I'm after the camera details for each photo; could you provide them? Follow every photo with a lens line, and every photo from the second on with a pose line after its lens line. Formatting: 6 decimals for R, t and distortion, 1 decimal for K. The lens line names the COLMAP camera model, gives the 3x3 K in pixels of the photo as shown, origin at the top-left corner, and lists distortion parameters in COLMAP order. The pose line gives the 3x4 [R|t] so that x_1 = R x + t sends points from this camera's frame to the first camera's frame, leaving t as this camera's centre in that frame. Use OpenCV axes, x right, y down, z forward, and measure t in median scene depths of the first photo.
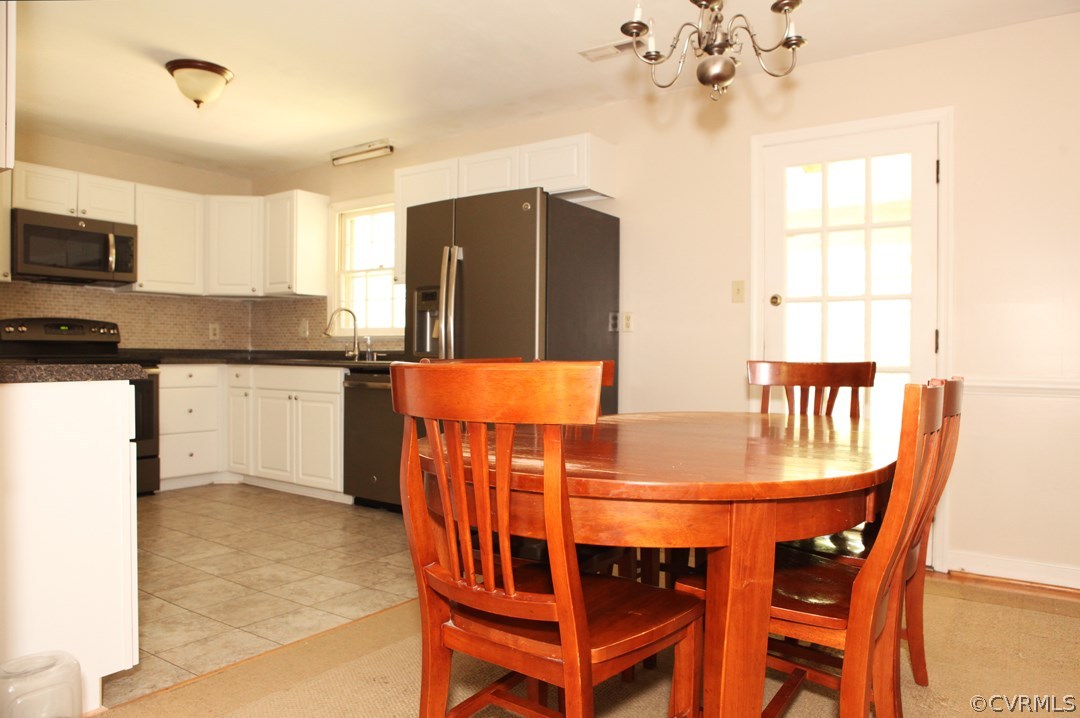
lens RADIAL K [[753.6, 0, 540.0], [0, 753.6, 359.0], [0, 0, 1]] dist [-0.103196, 0.074646]
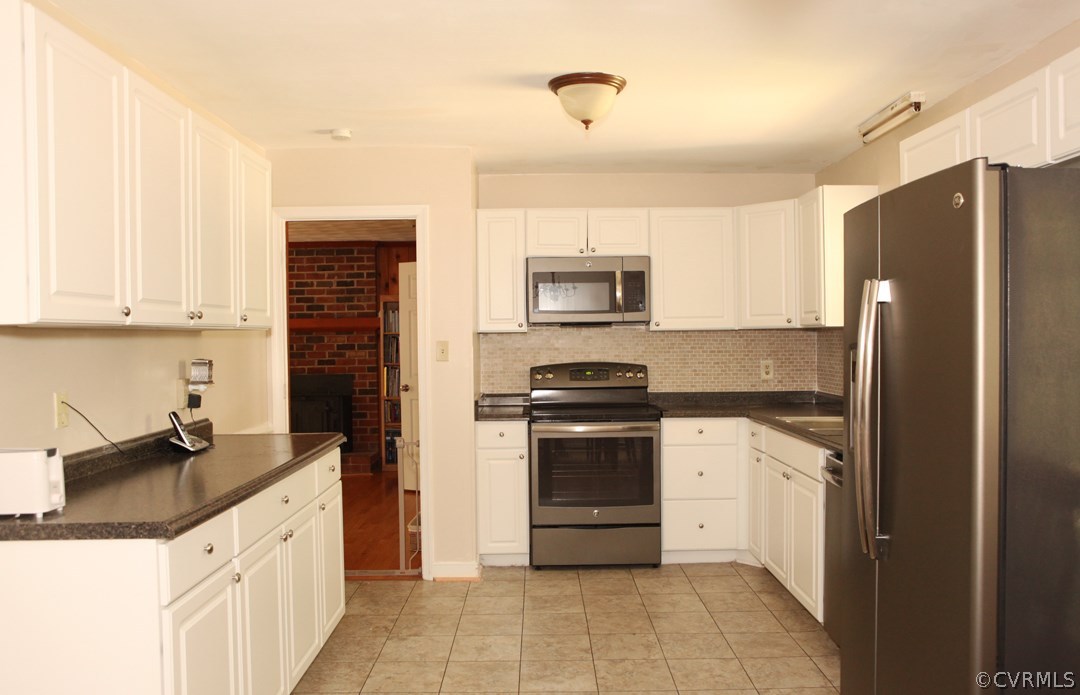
lens RADIAL K [[841.2, 0, 540.0], [0, 841.2, 347.5], [0, 0, 1]] dist [-0.065381, 0.001021]
pose [[0.569116, -0.003510, -0.822250, 0.203096], [0.010777, 0.999937, 0.003190, -0.077832], [0.822187, -0.010677, 0.569118, 0.318487]]
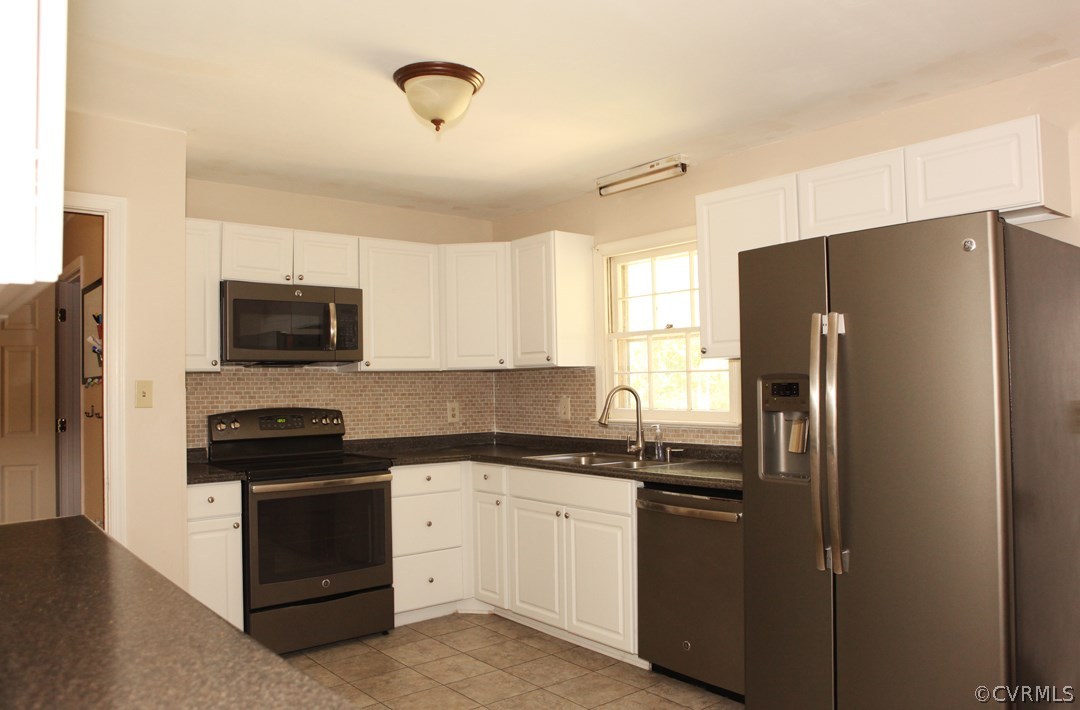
lens RADIAL K [[797.4, 0, 540.0], [0, 797.4, 355.0], [0, 0, 1]] dist [-0.080464, 0.000976]
pose [[0.960108, -0.032272, -0.277759, -0.125575], [0.021243, 0.998865, -0.042624, -0.069968], [0.278820, 0.035023, 0.959705, 0.228562]]
